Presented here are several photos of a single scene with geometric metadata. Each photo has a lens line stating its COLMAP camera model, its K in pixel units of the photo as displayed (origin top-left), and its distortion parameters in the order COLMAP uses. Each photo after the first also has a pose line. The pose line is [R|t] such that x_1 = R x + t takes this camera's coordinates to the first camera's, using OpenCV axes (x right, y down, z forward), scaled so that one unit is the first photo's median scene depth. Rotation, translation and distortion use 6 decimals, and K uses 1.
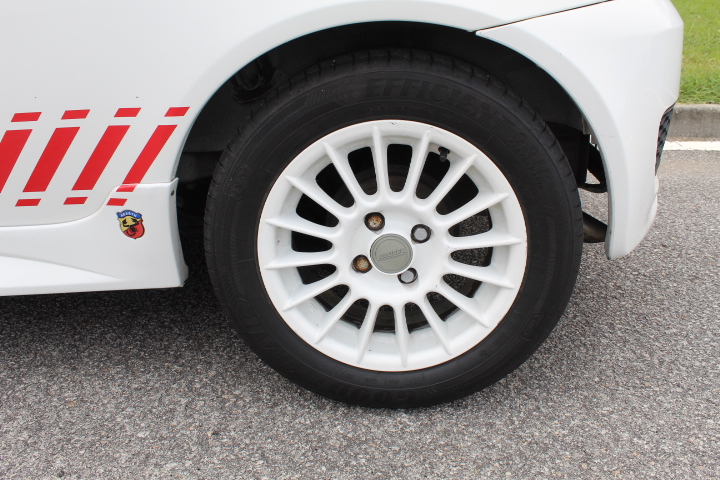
lens RADIAL K [[652.8, 0, 360.0], [0, 652.8, 240.0], [0, 0, 1]] dist [-0.154779, 0.155801]
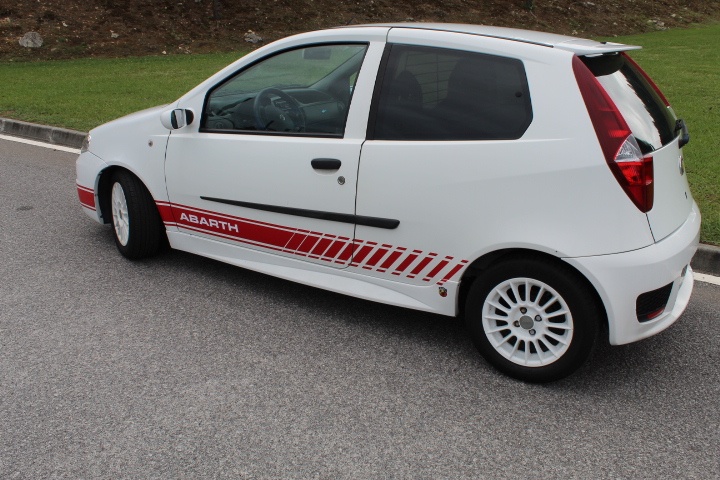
lens RADIAL K [[652.8, 0, 360.0], [0, 652.8, 240.0], [0, 0, 1]] dist [-0.154779, 0.155801]
pose [[0.879170, 0.186951, -0.438303, 0.574056], [-0.211703, 0.977303, -0.007793, -0.155635], [0.426898, 0.099642, 0.898794, -1.874498]]
